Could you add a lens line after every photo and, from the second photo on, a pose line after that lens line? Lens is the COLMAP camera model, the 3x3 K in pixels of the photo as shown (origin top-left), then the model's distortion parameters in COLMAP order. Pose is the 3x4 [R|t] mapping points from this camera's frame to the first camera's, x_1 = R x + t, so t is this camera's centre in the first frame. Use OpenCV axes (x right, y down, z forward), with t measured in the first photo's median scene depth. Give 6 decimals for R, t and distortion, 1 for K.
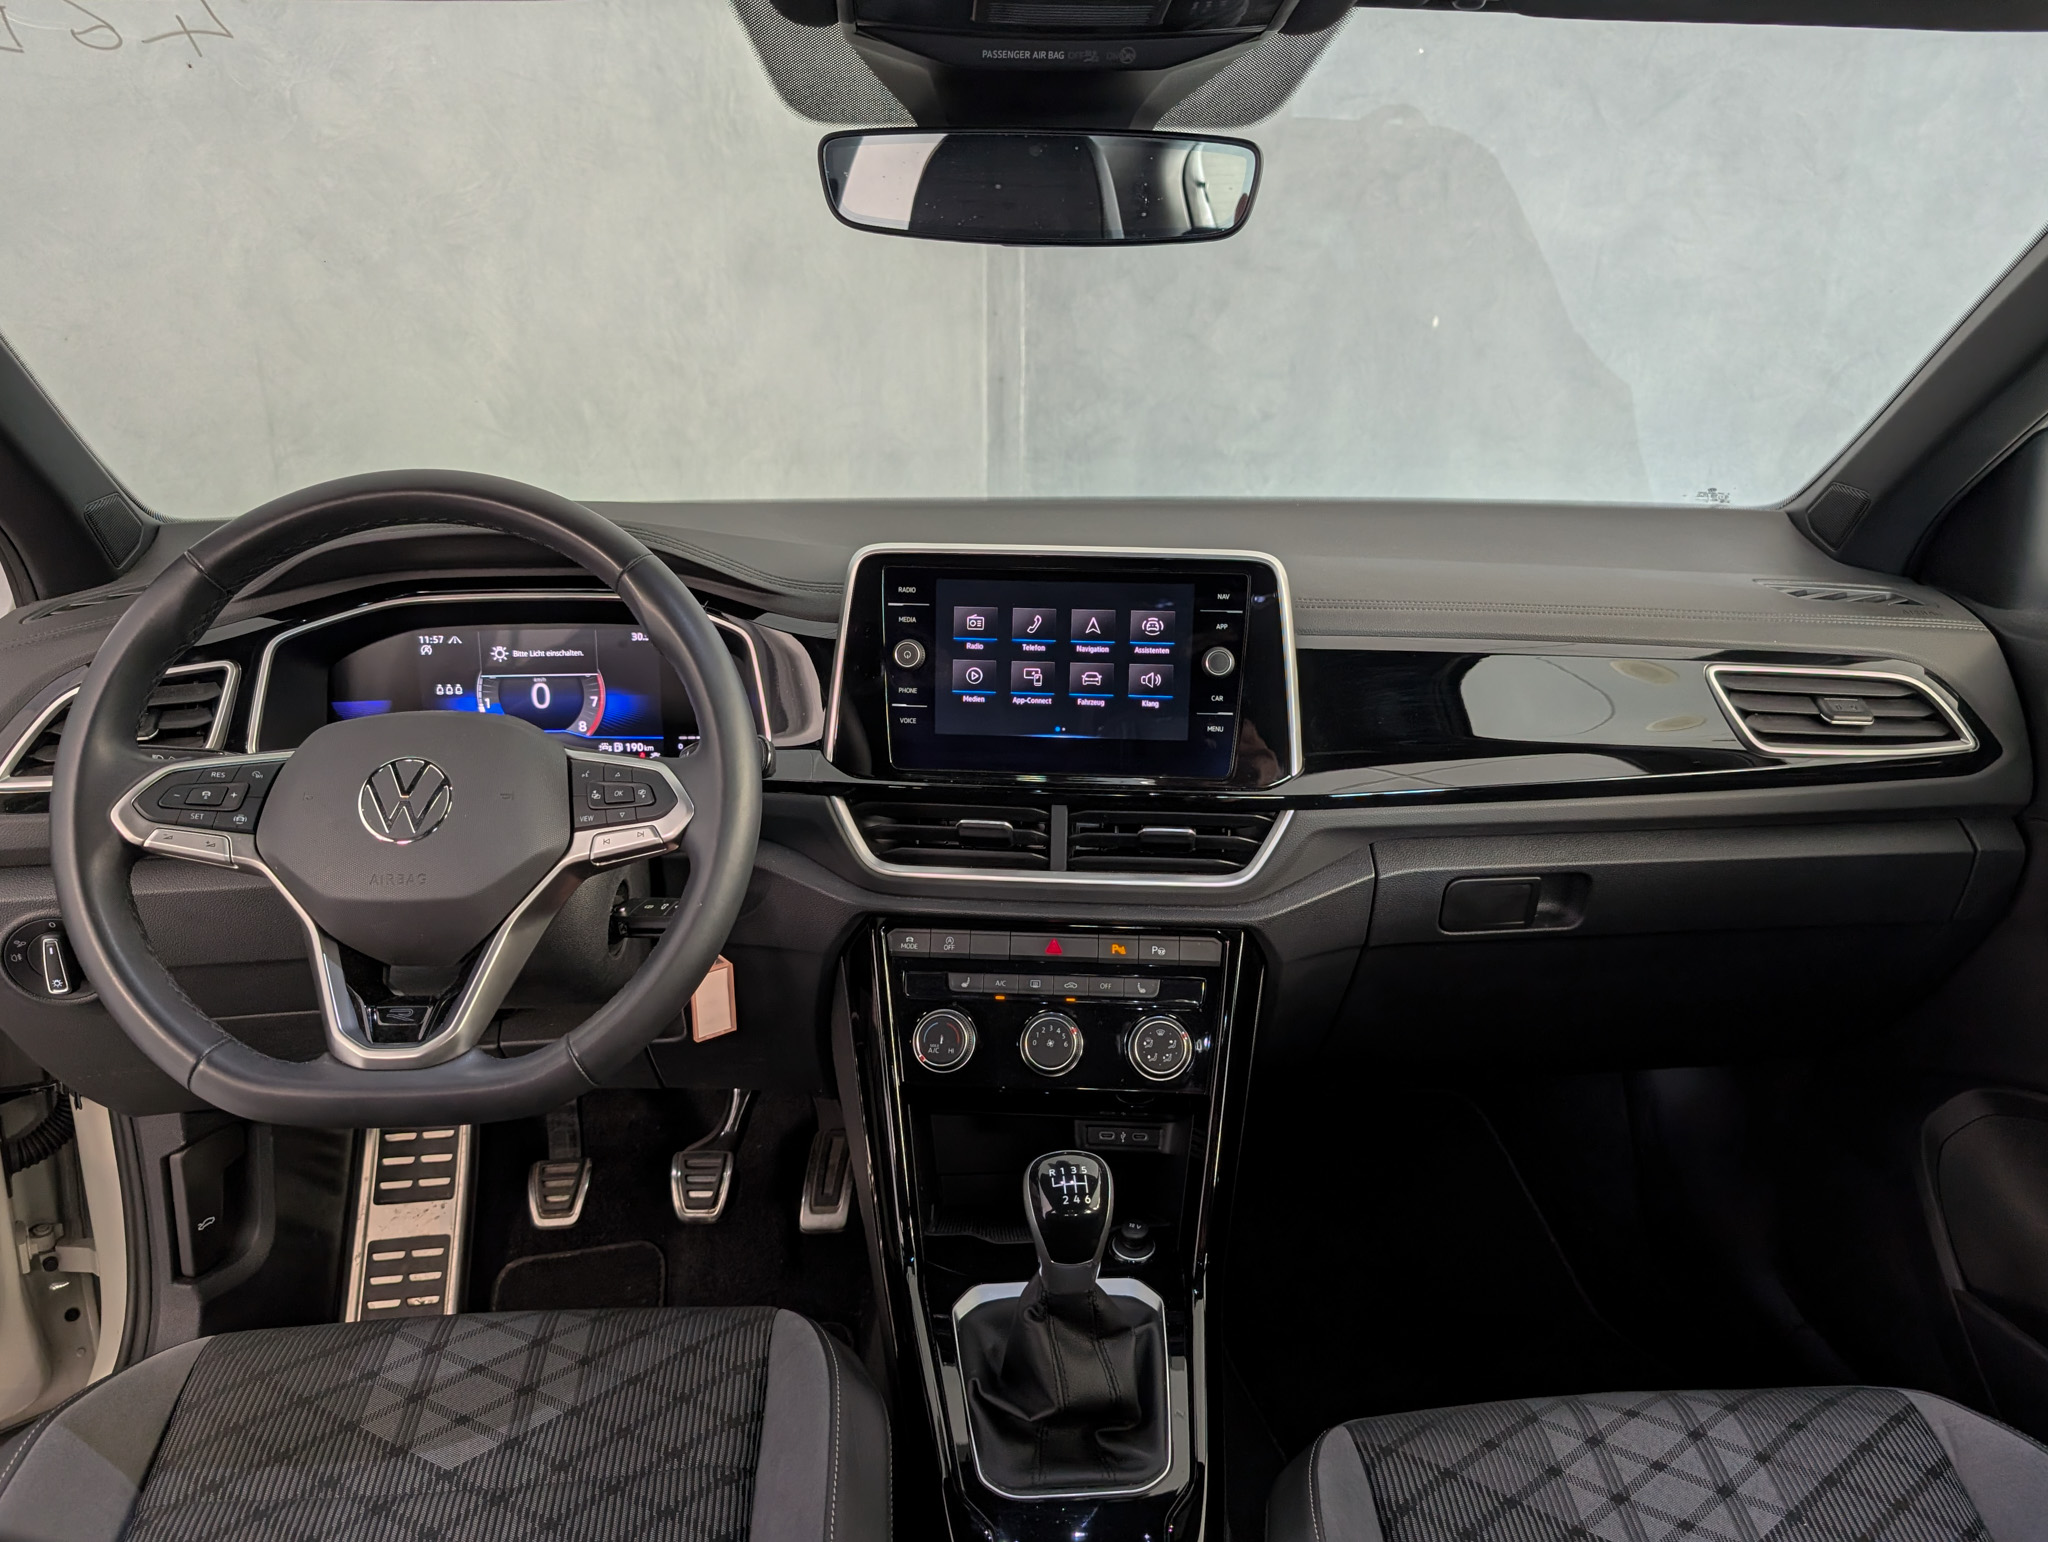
lens RADIAL K [[1426.1, 0, 1024.0], [0, 1426.1, 771.0], [0, 0, 1]] dist [0.005291, 0.008354]
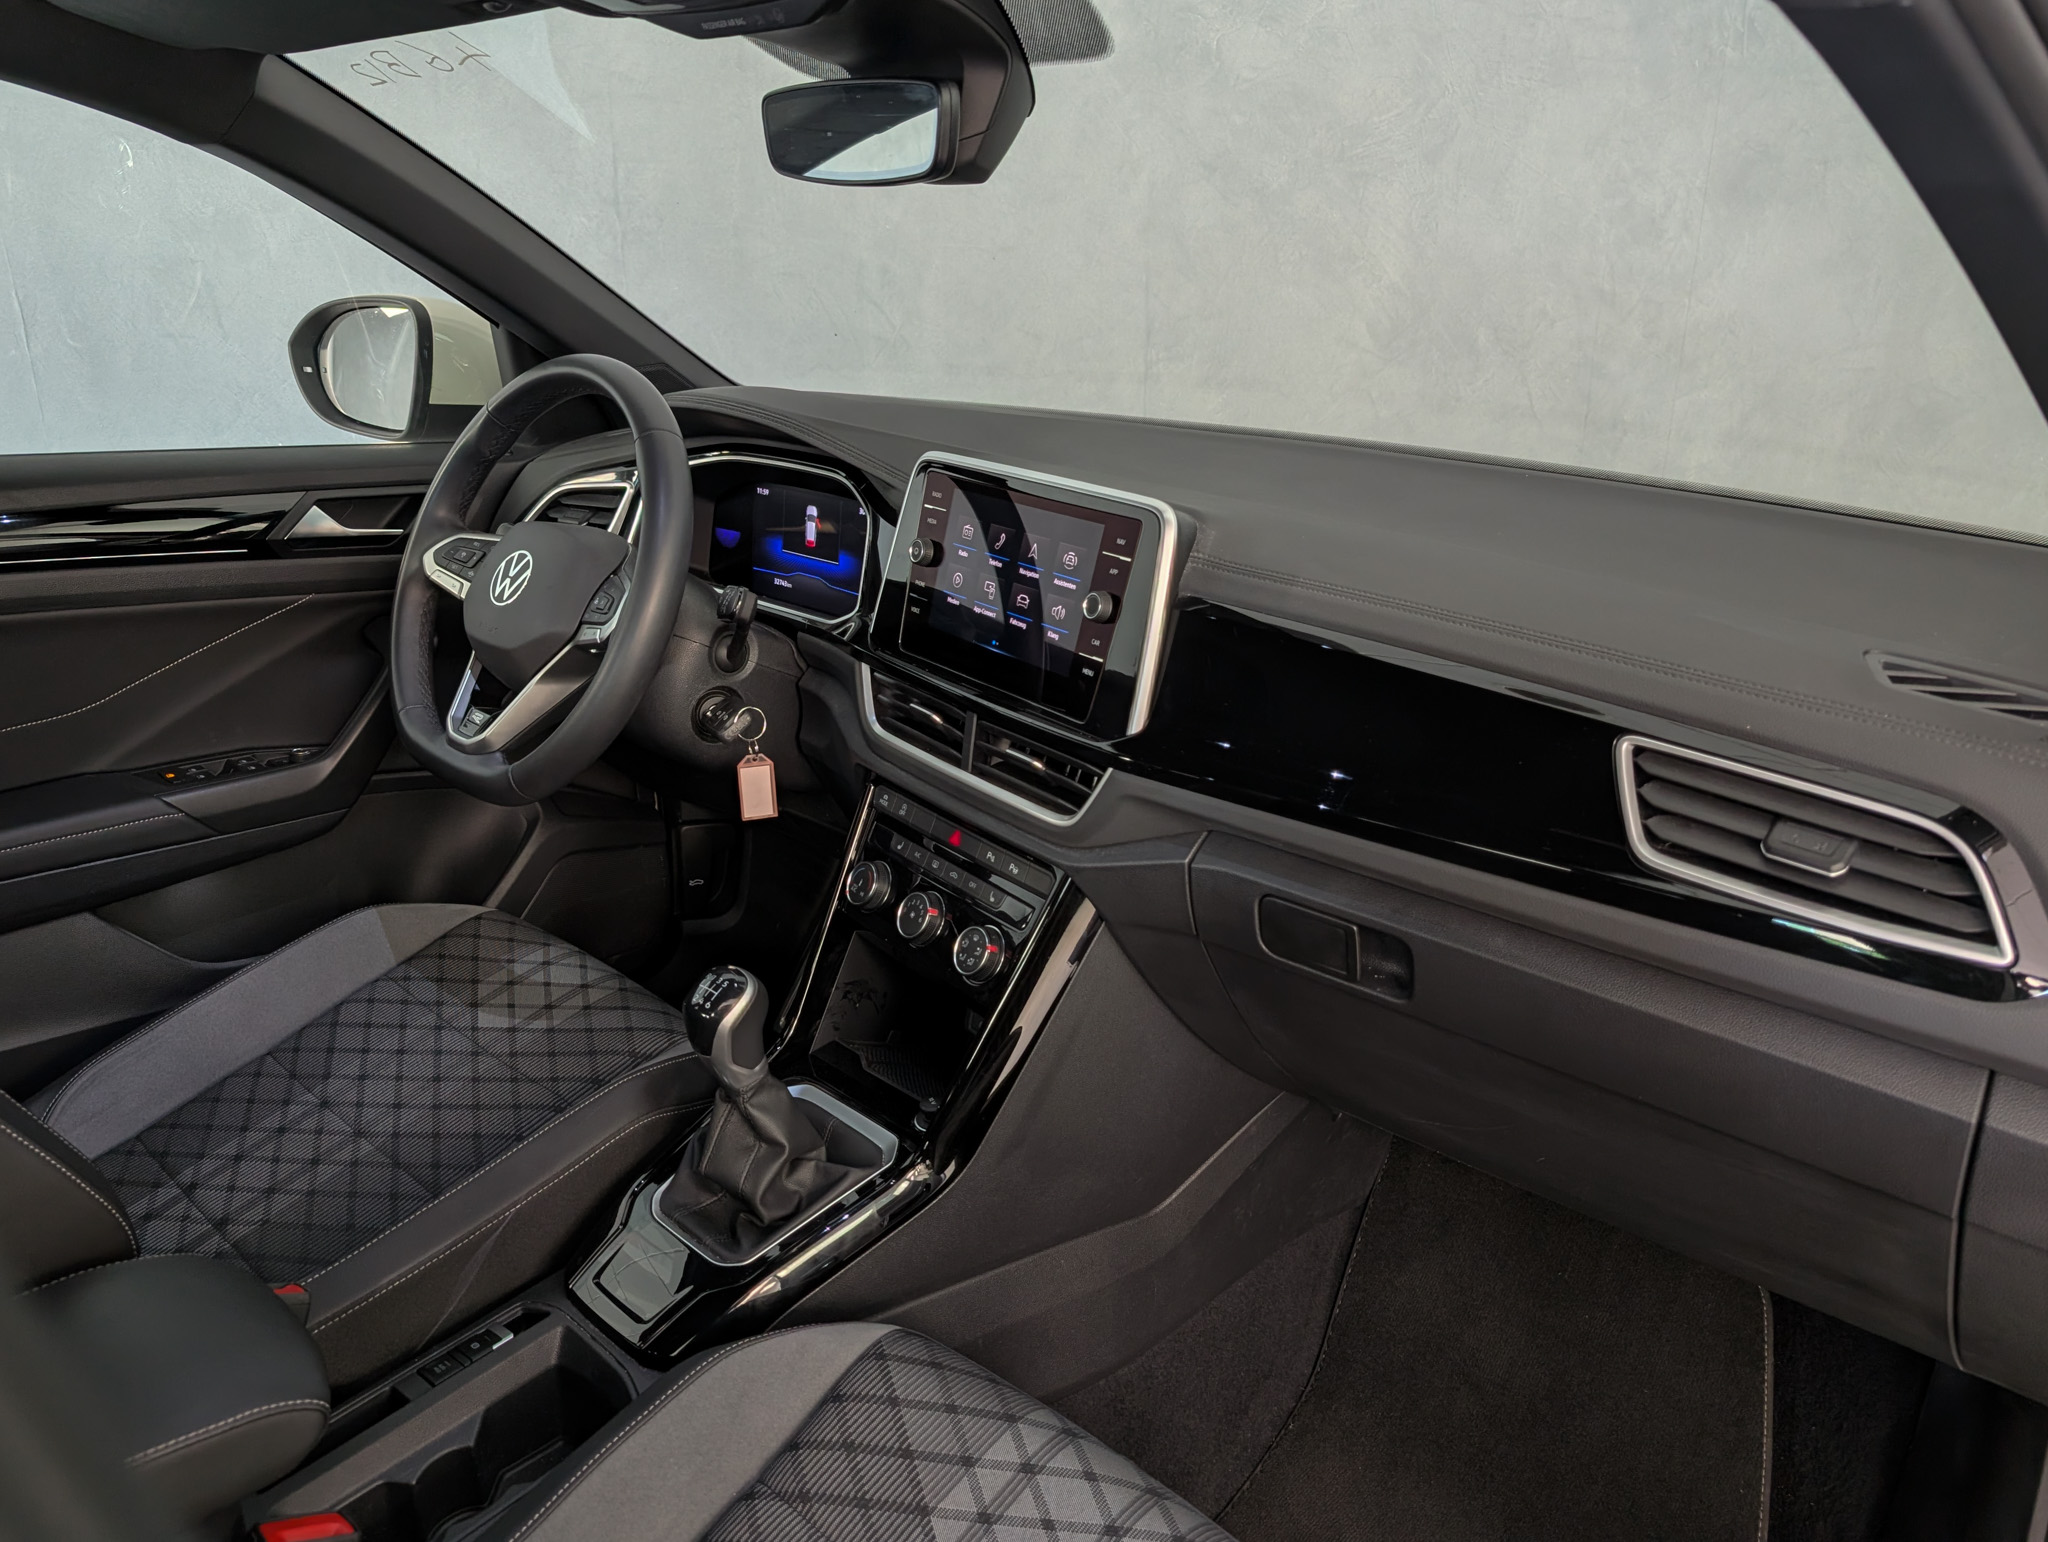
lens RADIAL K [[1400.3, 0, 1024.0], [0, 1400.3, 771.0], [0, 0, 1]] dist [0.041337, -0.039074]
pose [[0.695108, 0.260619, -0.670001, 0.323429], [-0.224829, 0.964034, 0.141739, -0.037919], [0.682844, 0.052112, 0.728703, 0.106693]]
